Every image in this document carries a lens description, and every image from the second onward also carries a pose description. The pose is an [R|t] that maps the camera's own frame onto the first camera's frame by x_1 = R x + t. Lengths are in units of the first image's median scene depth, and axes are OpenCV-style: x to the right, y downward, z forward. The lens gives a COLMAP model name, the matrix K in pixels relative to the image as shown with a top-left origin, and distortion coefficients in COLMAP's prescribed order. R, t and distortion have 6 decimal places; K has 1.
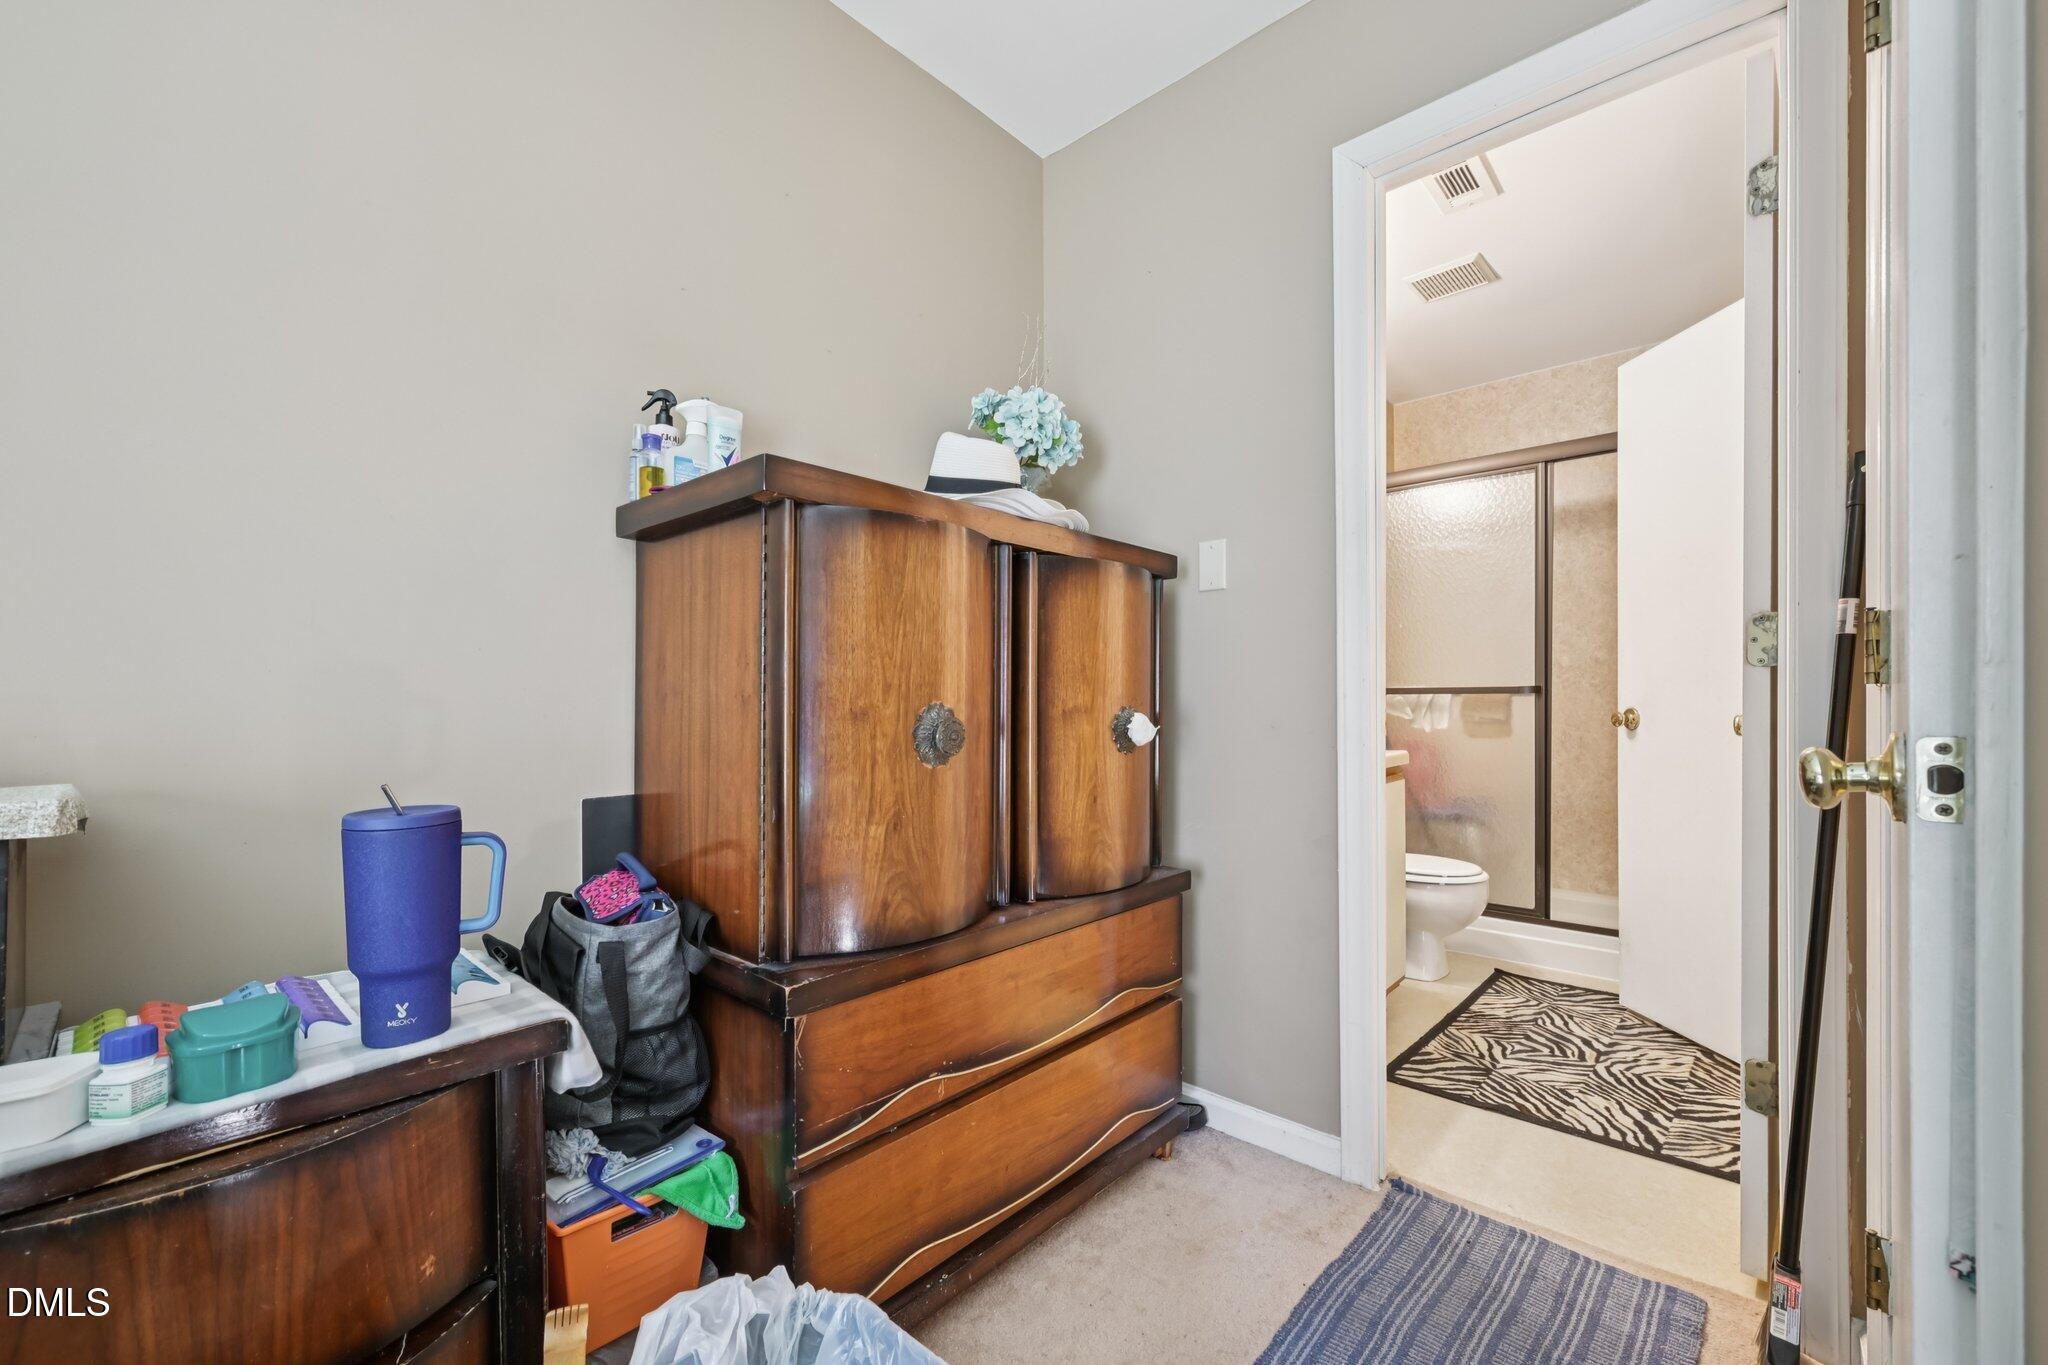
lens RADIAL K [[815.4, 0, 1028.0], [0, 815.4, 702.2], [0, 0, 1]] dist [0.000564, 0.000028]
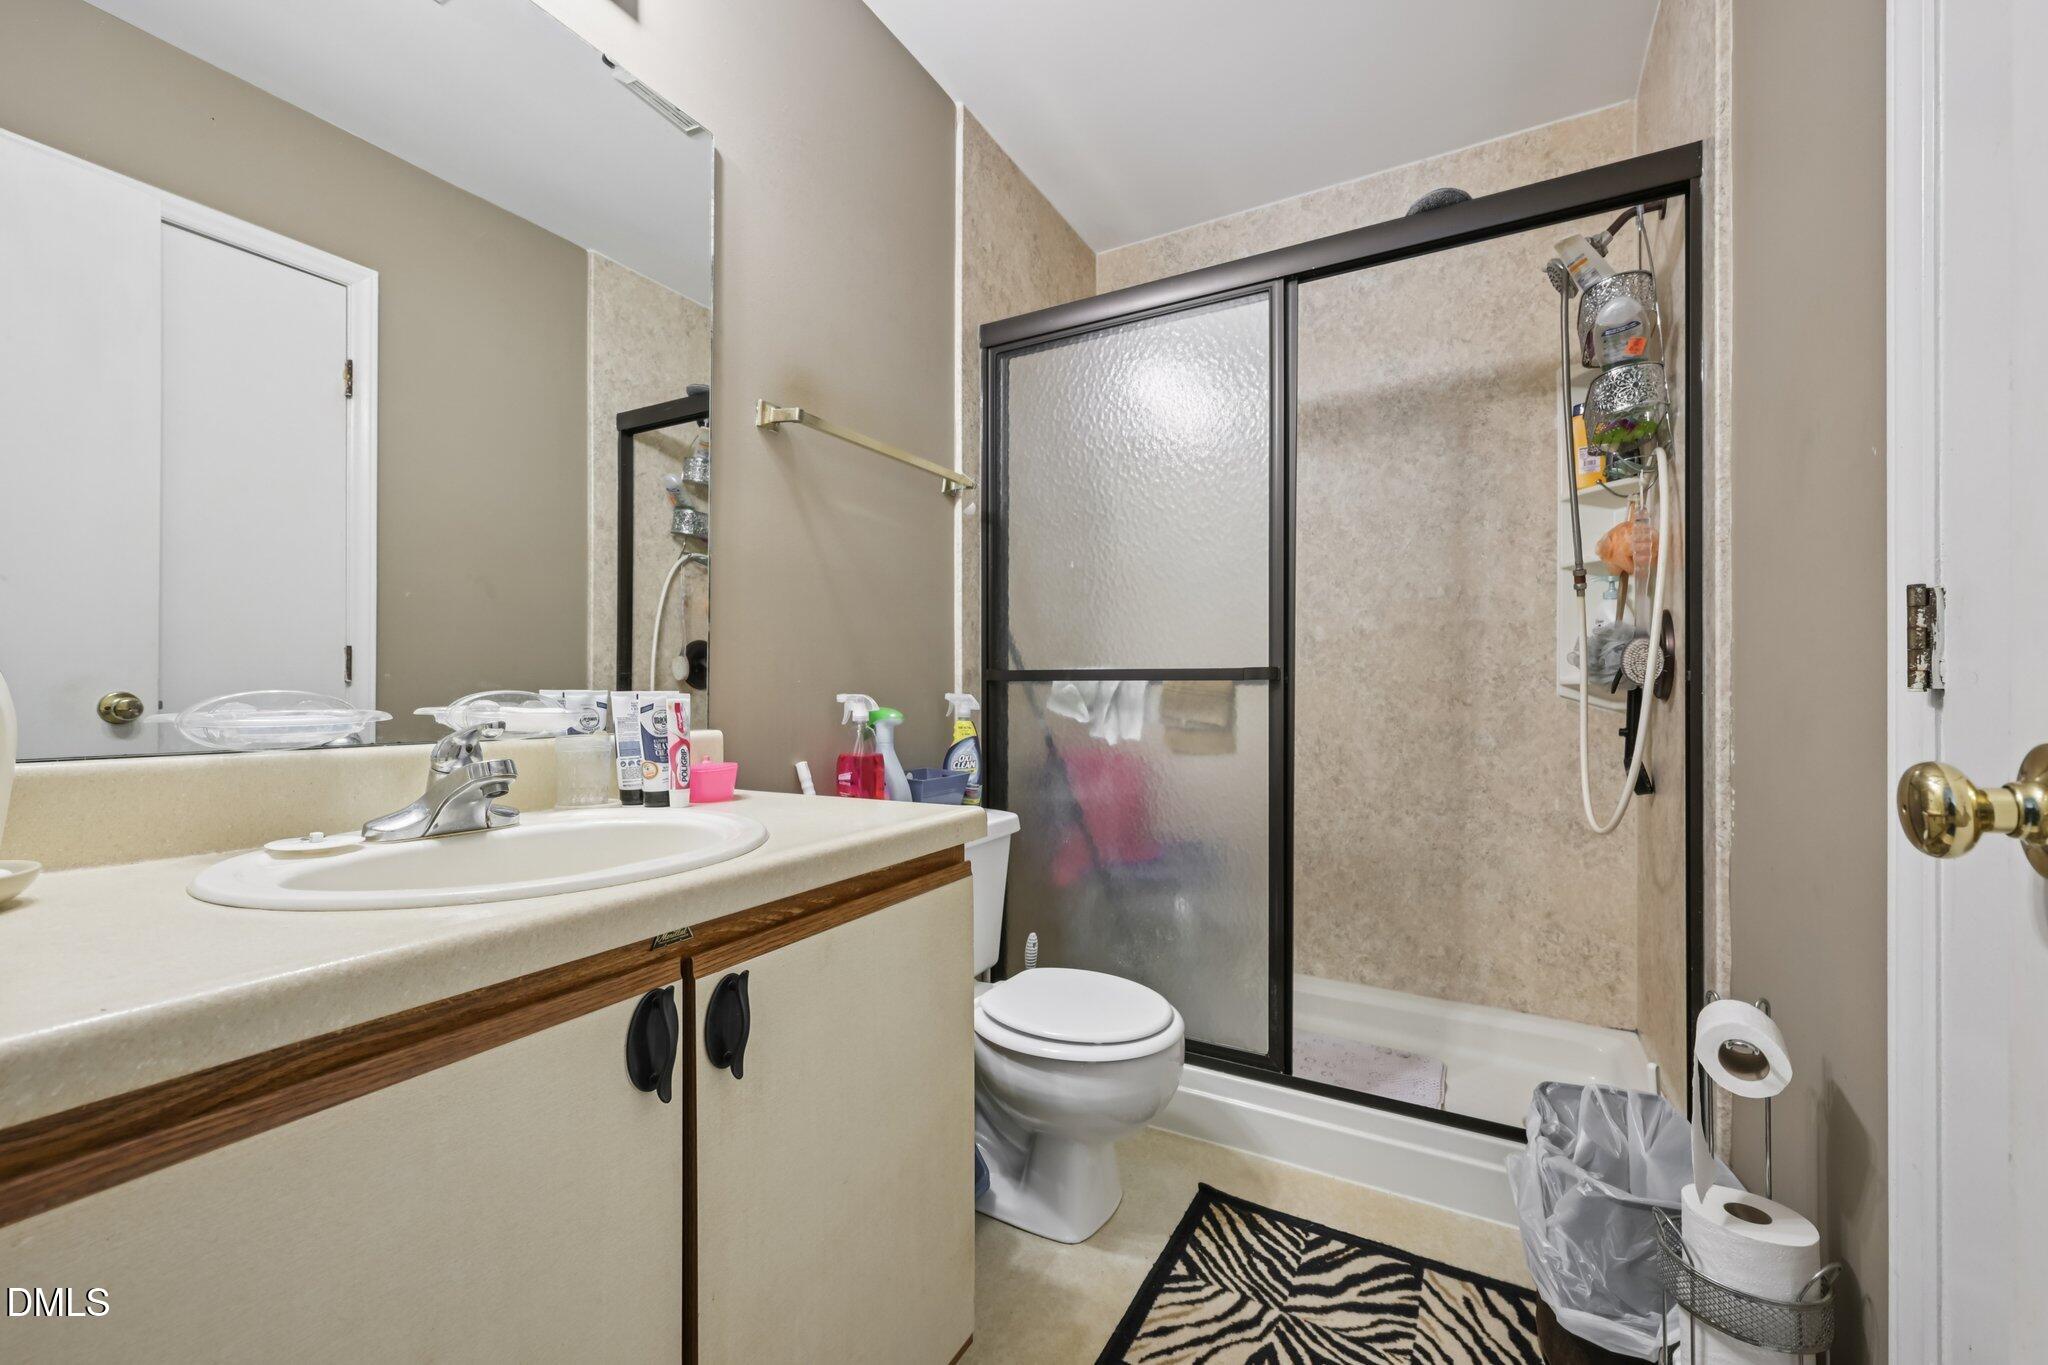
lens RADIAL K [[815.4, 0, 1019.6], [0, 815.4, 678.8], [0, 0, 1]] dist [0.000564, 0.000028]
pose [[0.976021, 0.008306, 0.217517, 0.321889], [-0.005652, 0.999902, -0.012821, -0.003652], [-0.217603, 0.011285, 0.975972, 0.472502]]
